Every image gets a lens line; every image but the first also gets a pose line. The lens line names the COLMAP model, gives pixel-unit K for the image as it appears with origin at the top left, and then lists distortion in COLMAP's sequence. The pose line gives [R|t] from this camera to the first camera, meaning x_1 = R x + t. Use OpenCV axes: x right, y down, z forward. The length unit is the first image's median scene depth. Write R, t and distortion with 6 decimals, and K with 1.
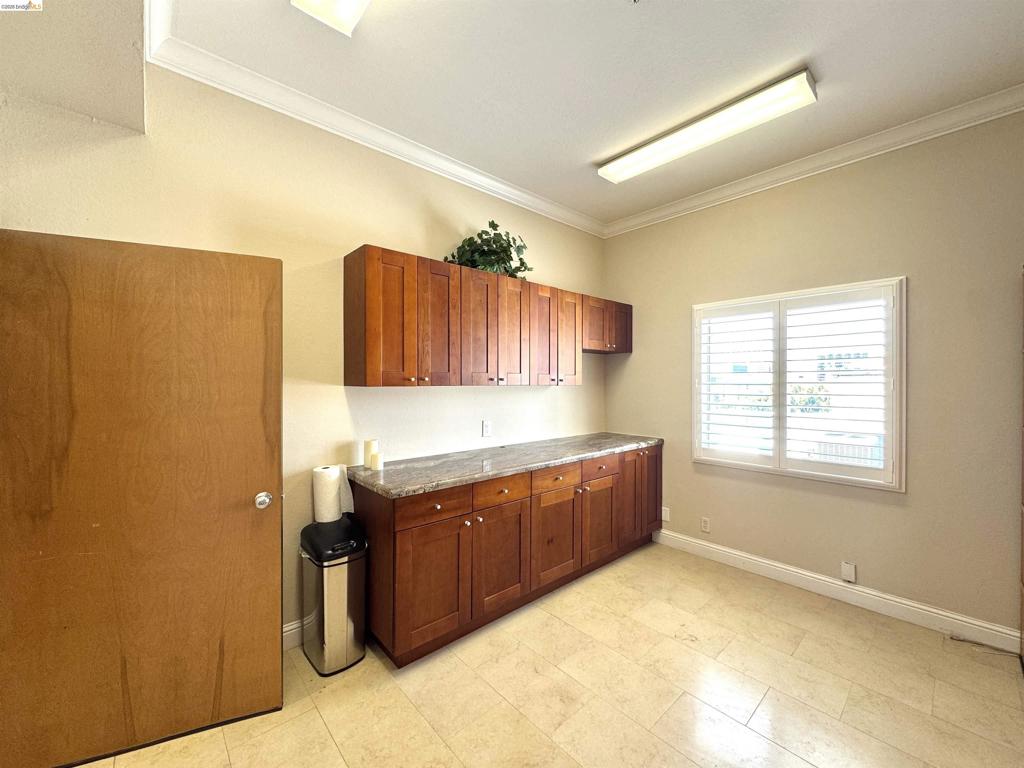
lens RADIAL K [[408.3, 0, 512.0], [0, 408.3, 384.0], [0, 0, 1]] dist [-0.002030, -0.000122]
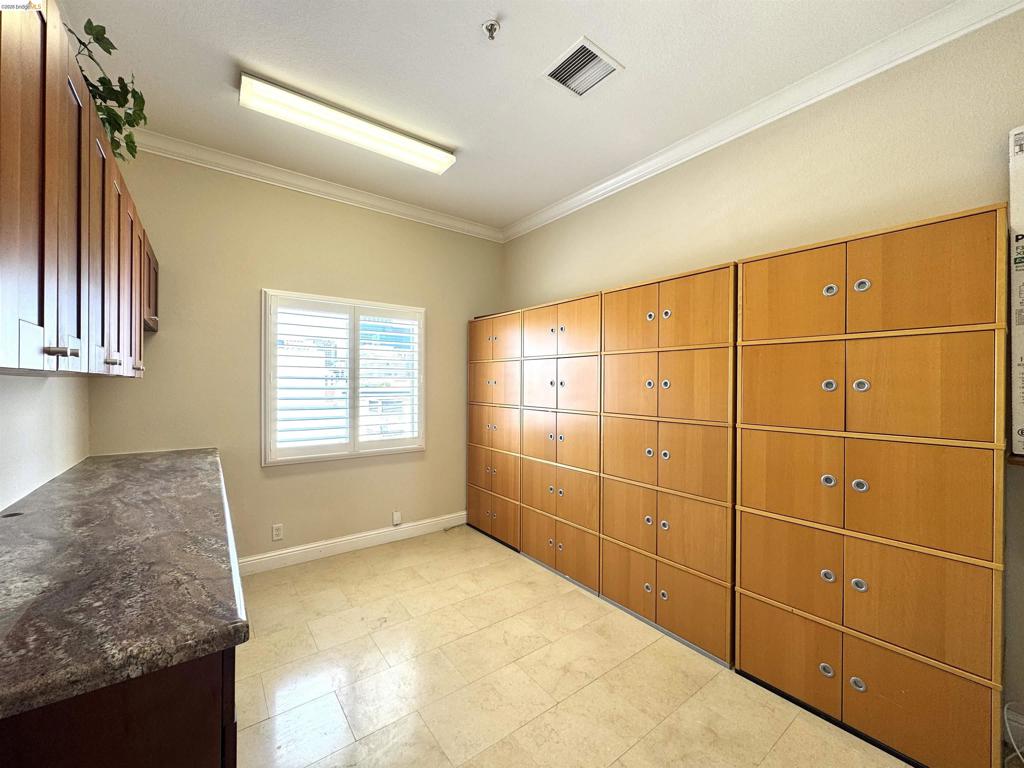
lens RADIAL K [[408.3, 0, 512.0], [0, 408.3, 384.0], [0, 0, 1]] dist [-0.002030, -0.000122]
pose [[0.088900, -0.001272, 0.996040, -0.481646], [0.000208, 0.999999, 0.001259, 0.014920], [-0.996041, 0.000096, 0.088900, 0.489064]]
